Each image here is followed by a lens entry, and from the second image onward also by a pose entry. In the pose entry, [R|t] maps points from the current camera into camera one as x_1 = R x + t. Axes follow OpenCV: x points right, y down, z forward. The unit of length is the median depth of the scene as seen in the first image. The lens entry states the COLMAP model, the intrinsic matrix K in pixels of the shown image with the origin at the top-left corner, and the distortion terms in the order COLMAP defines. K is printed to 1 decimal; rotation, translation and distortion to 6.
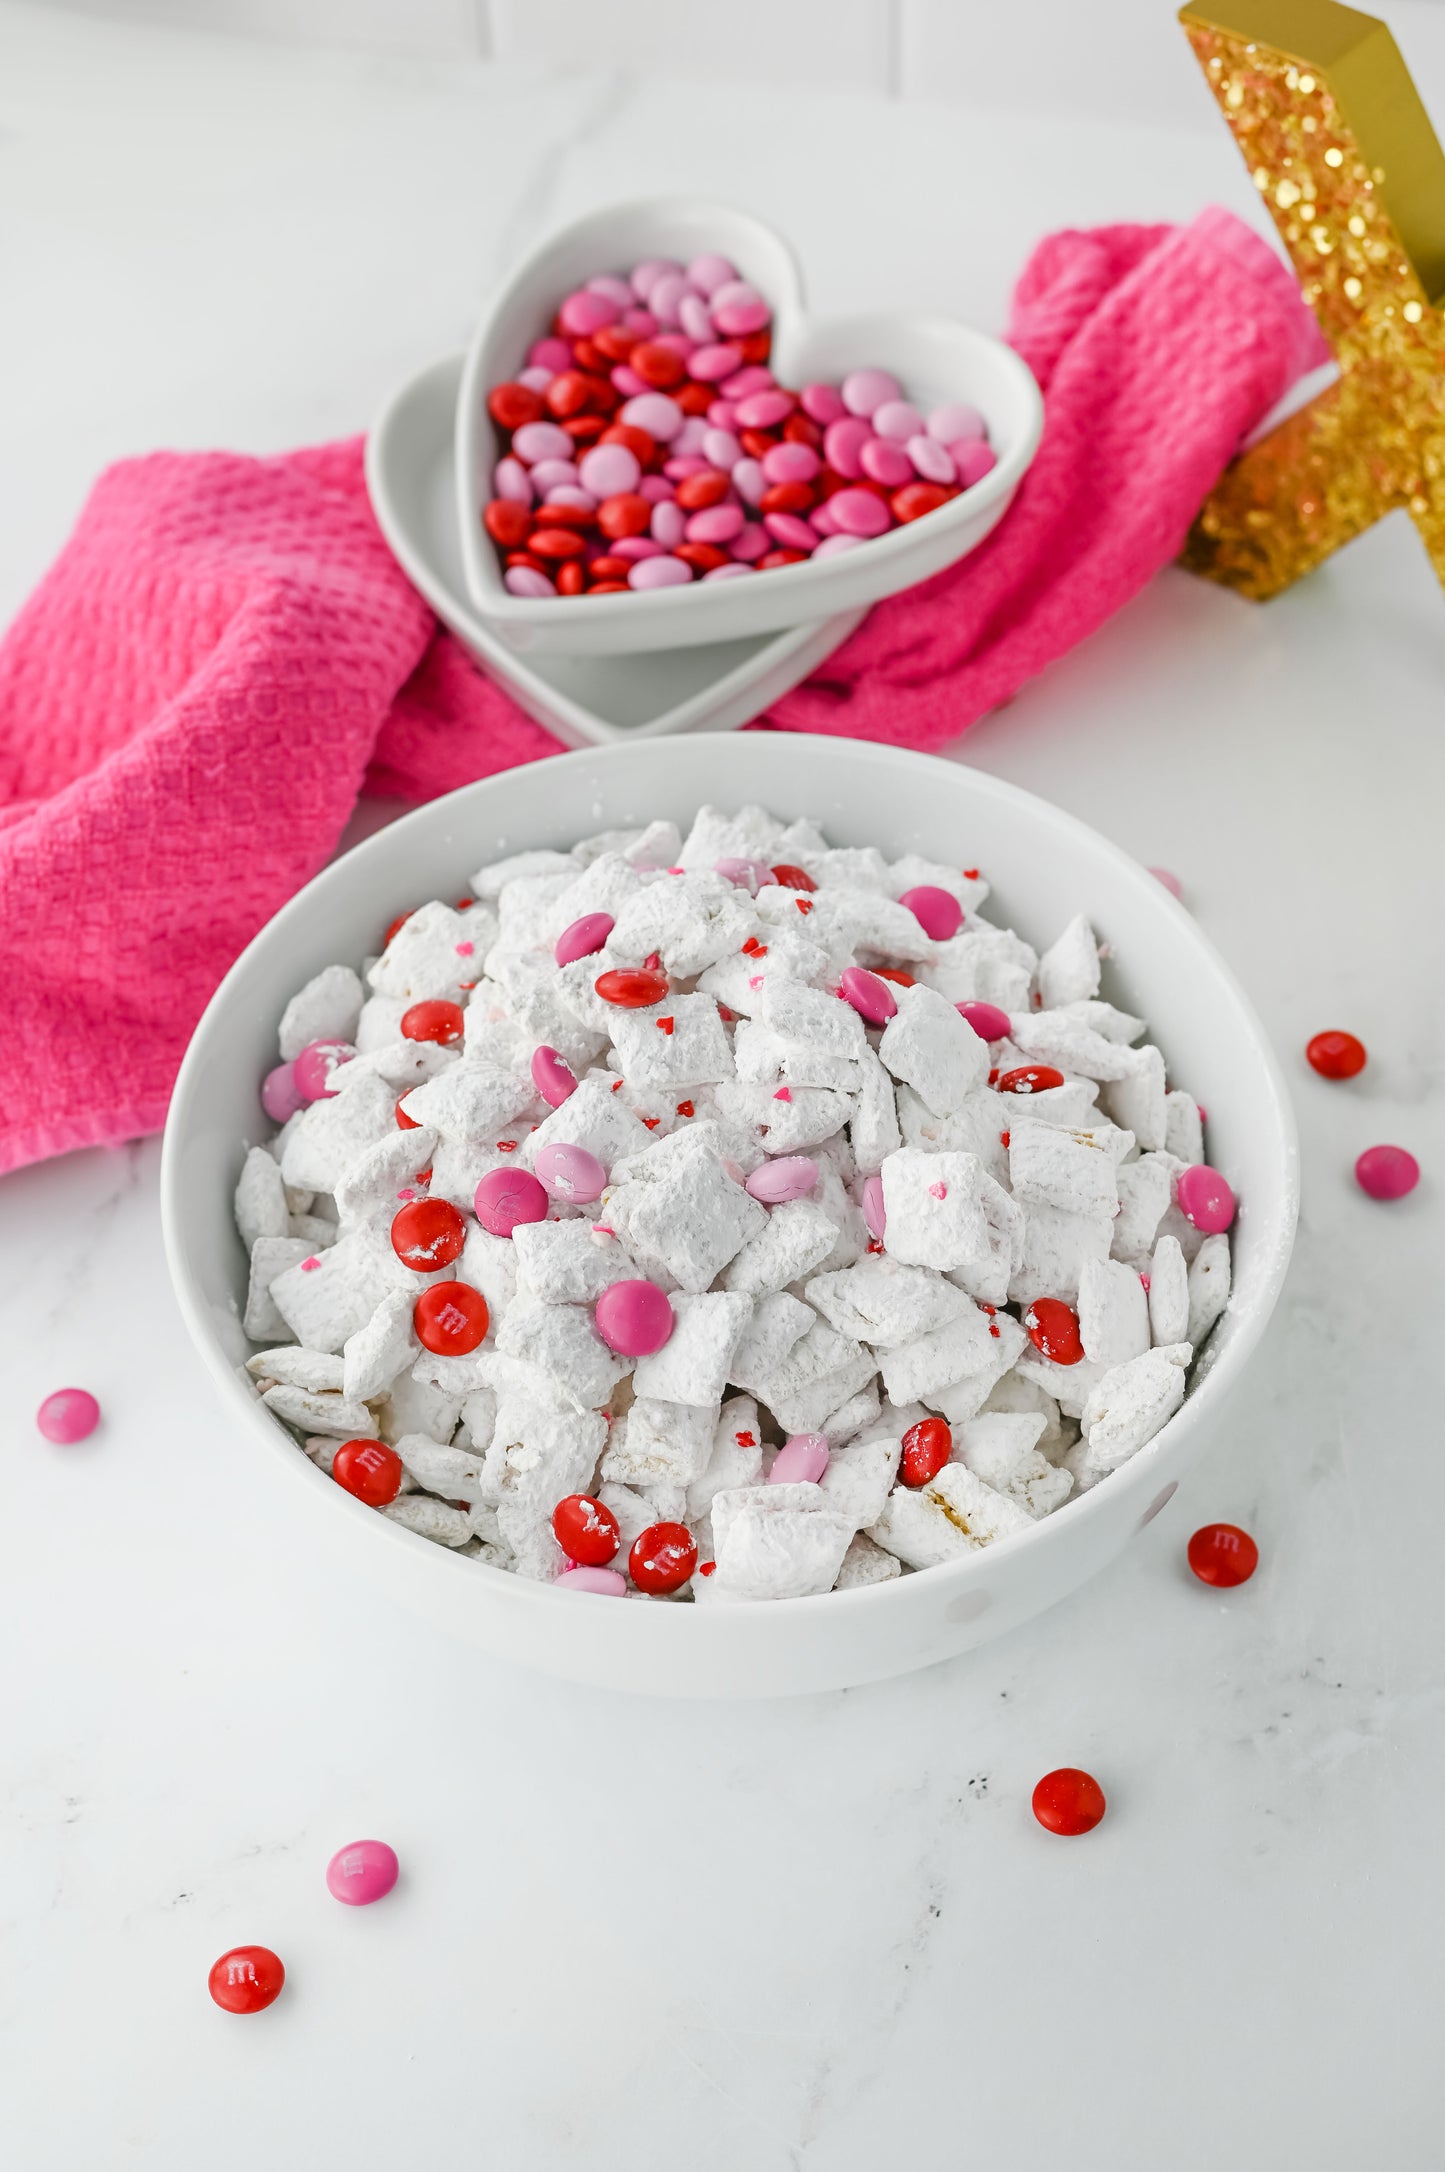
lens RADIAL K [[3349.6, 0, 722.5], [0, 3349.6, 1086.0], [0, 0, 1]] dist [-0.147484, 0.062262]
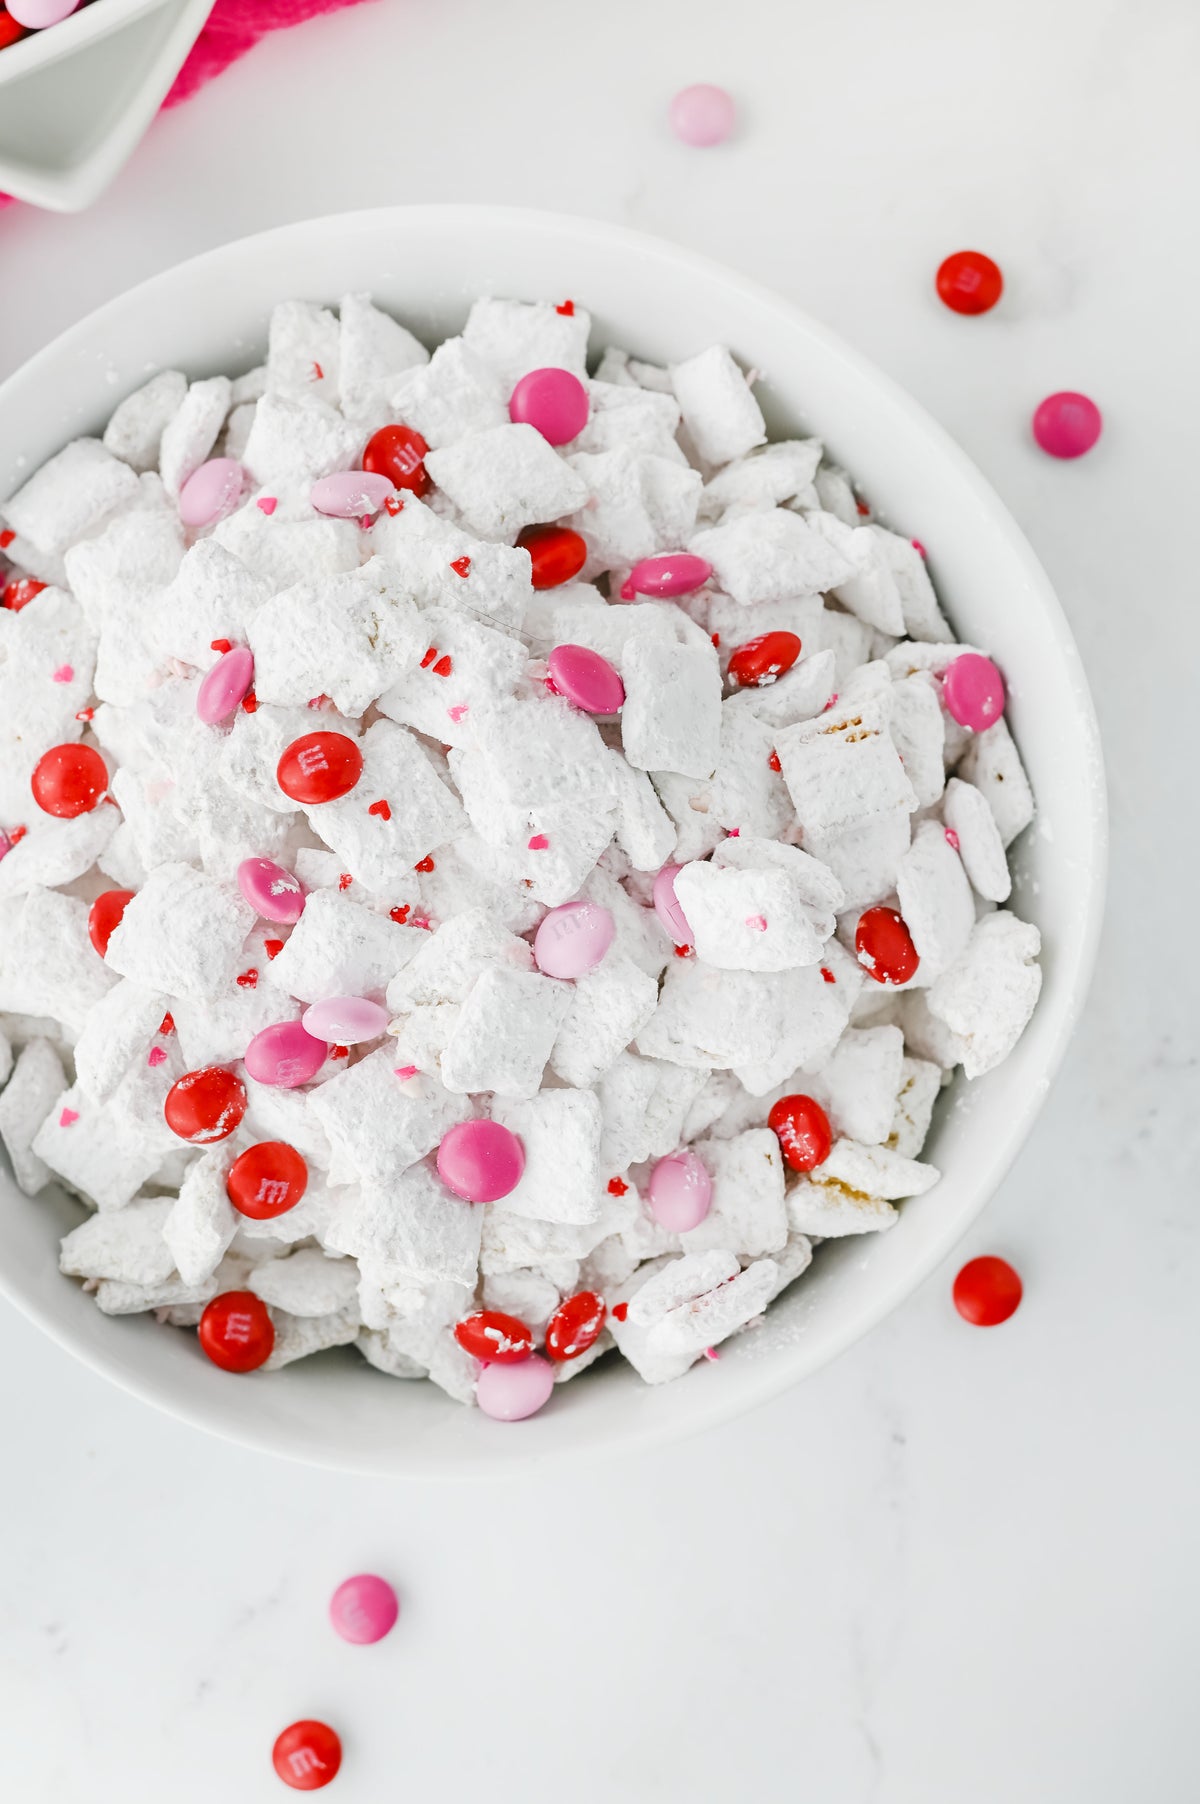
lens RADIAL K [[2831.5, 0, 600.0], [0, 2831.5, 902.0], [0, 0, 1]] dist [-0.157272, 0.081560]
pose [[0.930285, -0.359301, 0.073972, -0.026300], [0.253252, 0.774930, 0.579092, -0.398676], [-0.265391, -0.519987, 0.811900, 0.388515]]
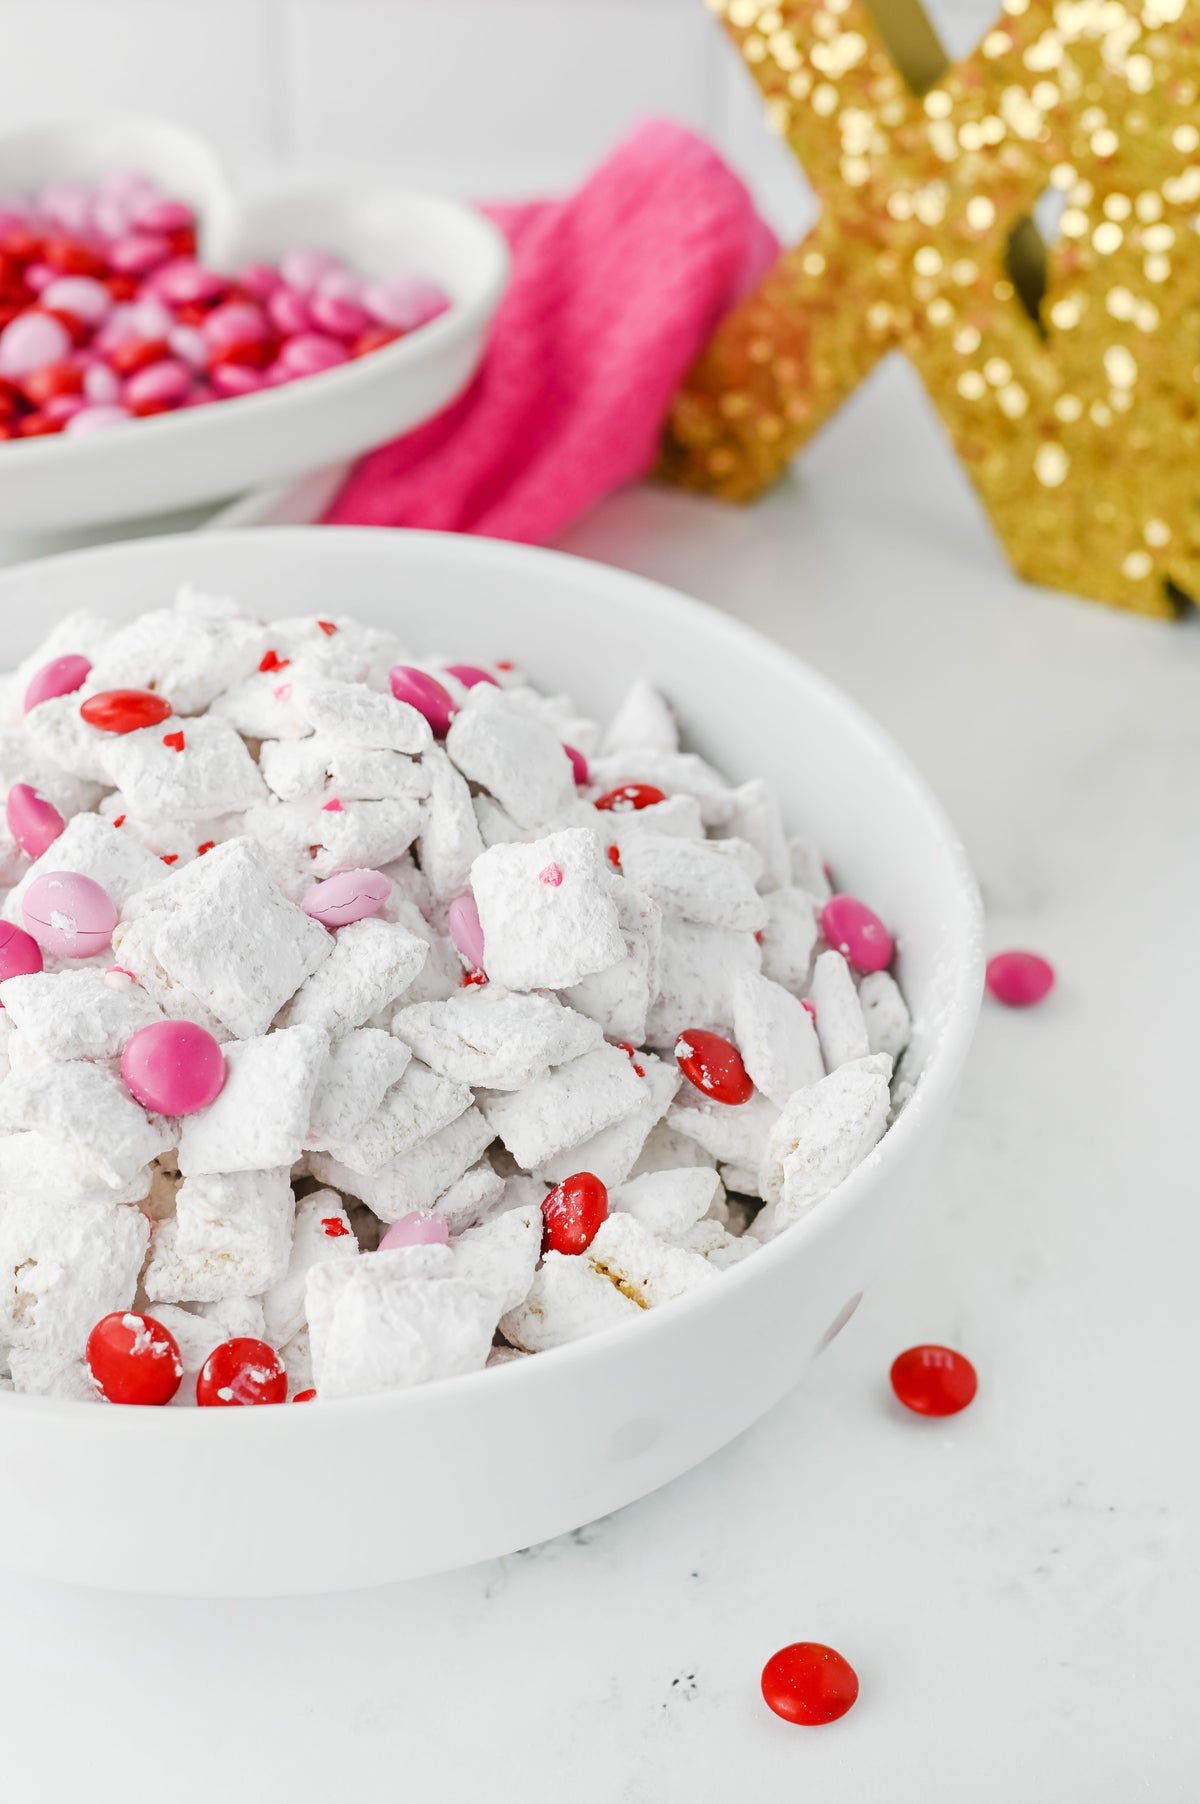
lens RADIAL K [[2907.3, 0, 600.0], [0, 2907.3, 902.0], [0, 0, 1]] dist [-0.167503, 0.076550]
pose [[0.980179, -0.080819, 0.180879, -0.044689], [0.119181, 0.969869, -0.212486, 0.173602], [-0.158256, 0.229831, 0.960277, 0.337916]]
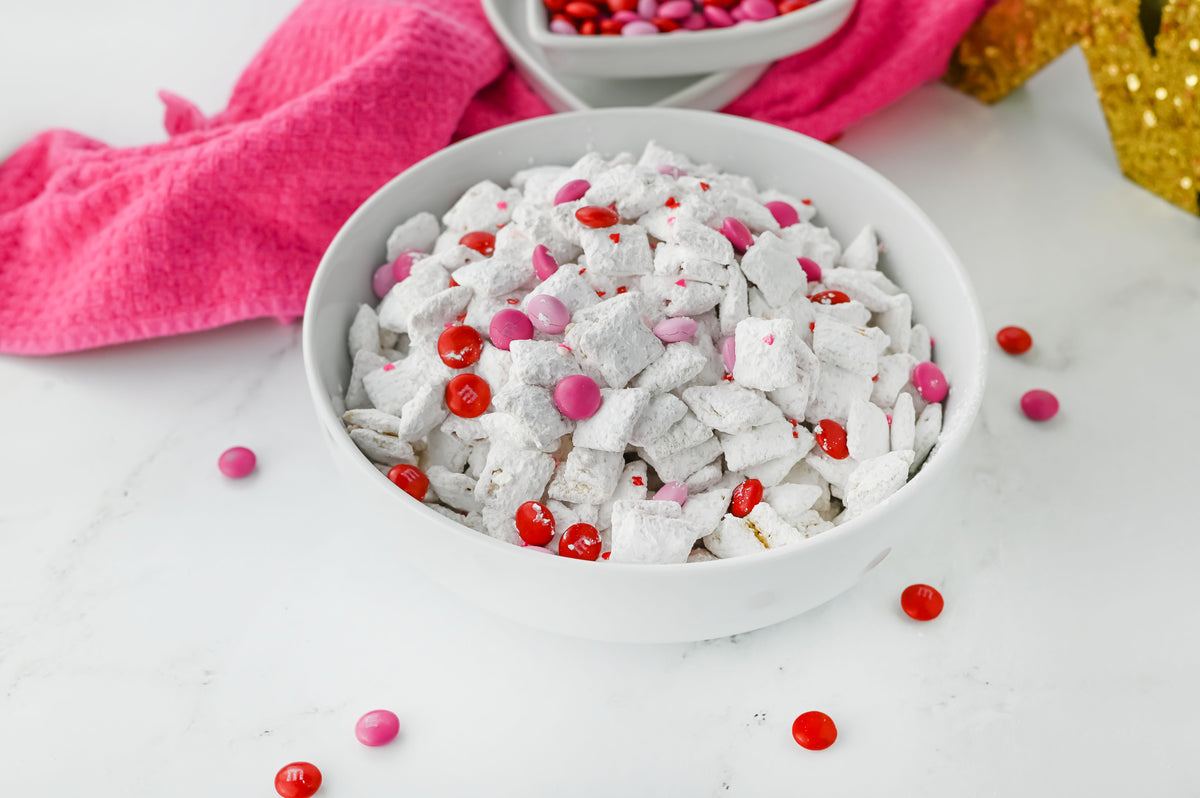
lens RADIAL K [[1864.8, 0, 600.0], [0, 1864.8, 399.0], [0, 0, 1]] dist [-0.145636, 0.057163]
pose [[0.994561, 0.095901, -0.040644, 0.021031], [-0.099053, 0.991500, -0.084352, 0.139569], [0.032209, 0.087920, 0.995607, 0.082690]]
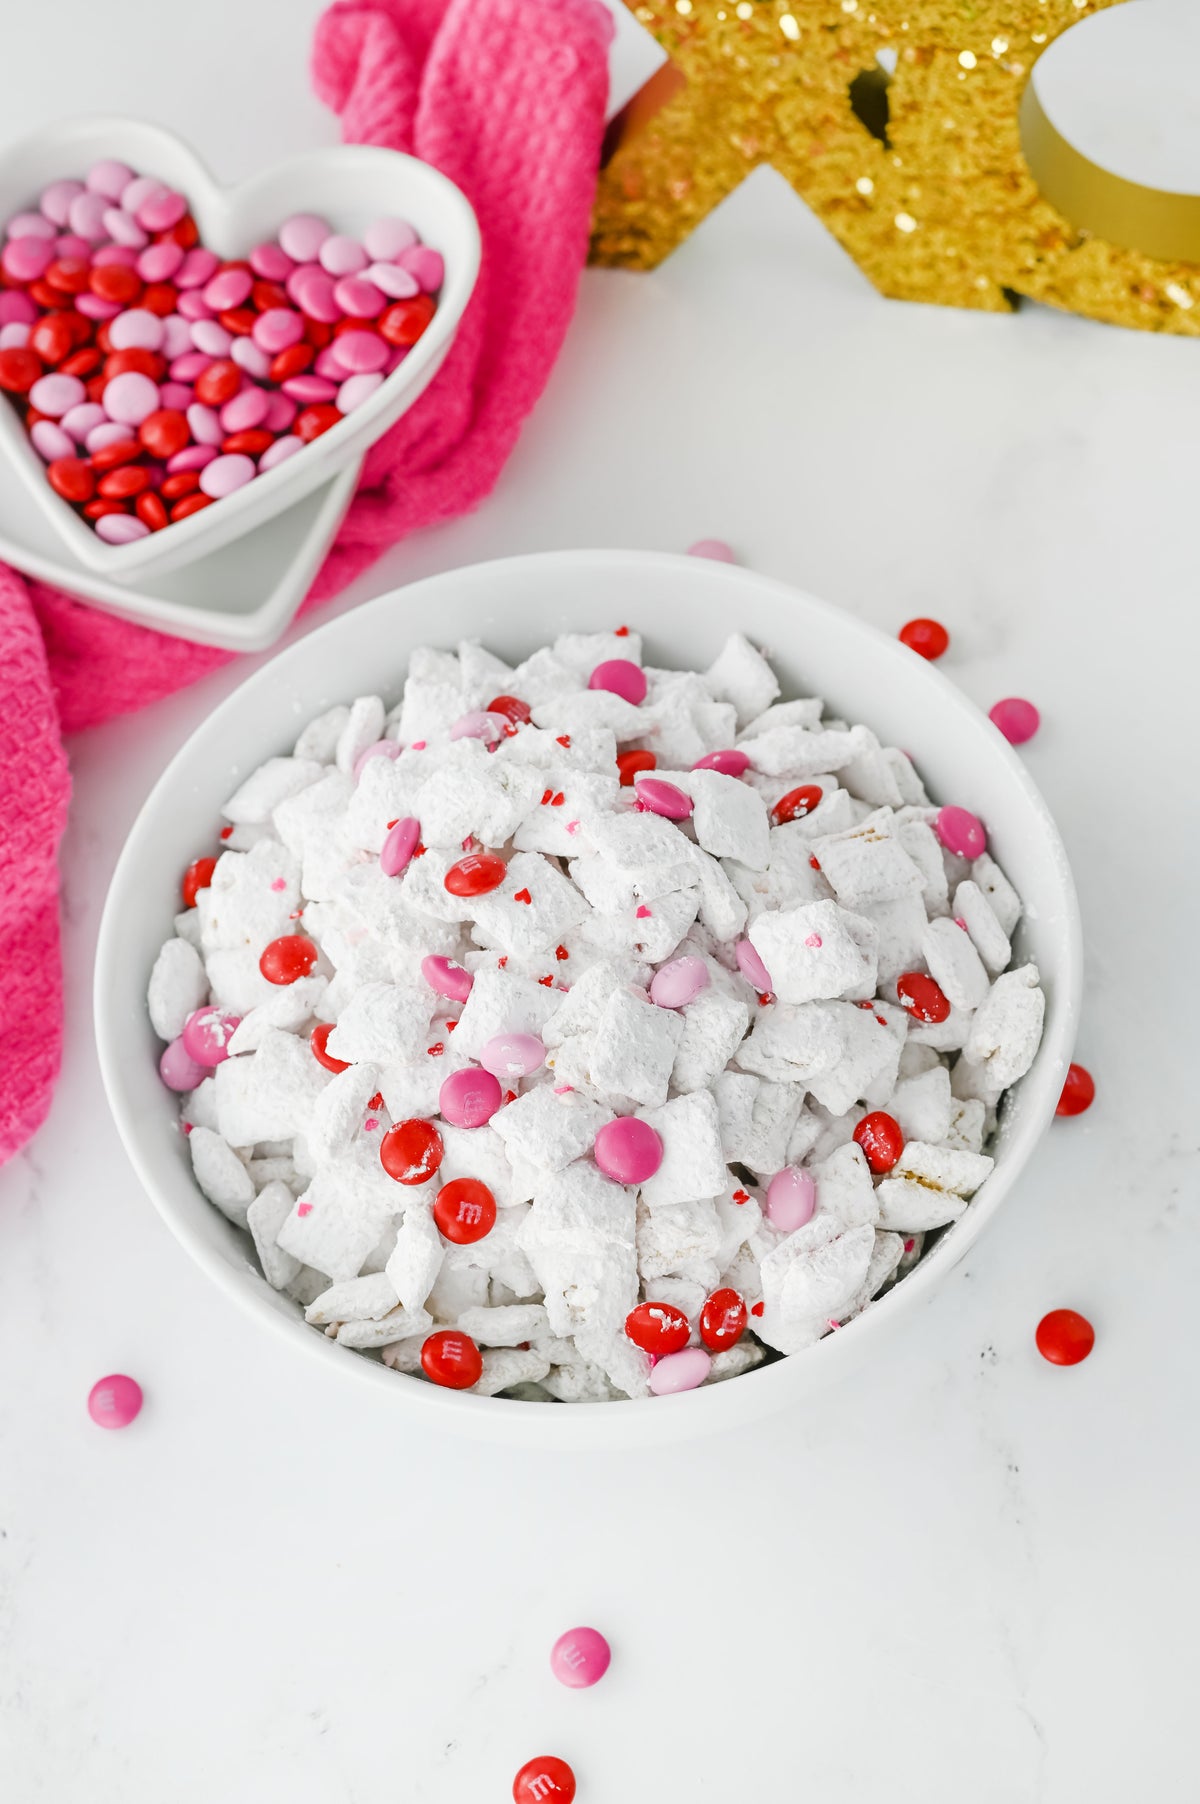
lens RADIAL K [[2782.1, 0, 600.0], [0, 2782.1, 902.0], [0, 0, 1]] dist [-0.147484, 0.062262]
pose [[0.887302, -0.413954, 0.203316, -0.185700], [0.375586, 0.904433, 0.202324, -0.197189], [-0.267639, -0.103160, 0.957981, 0.084994]]
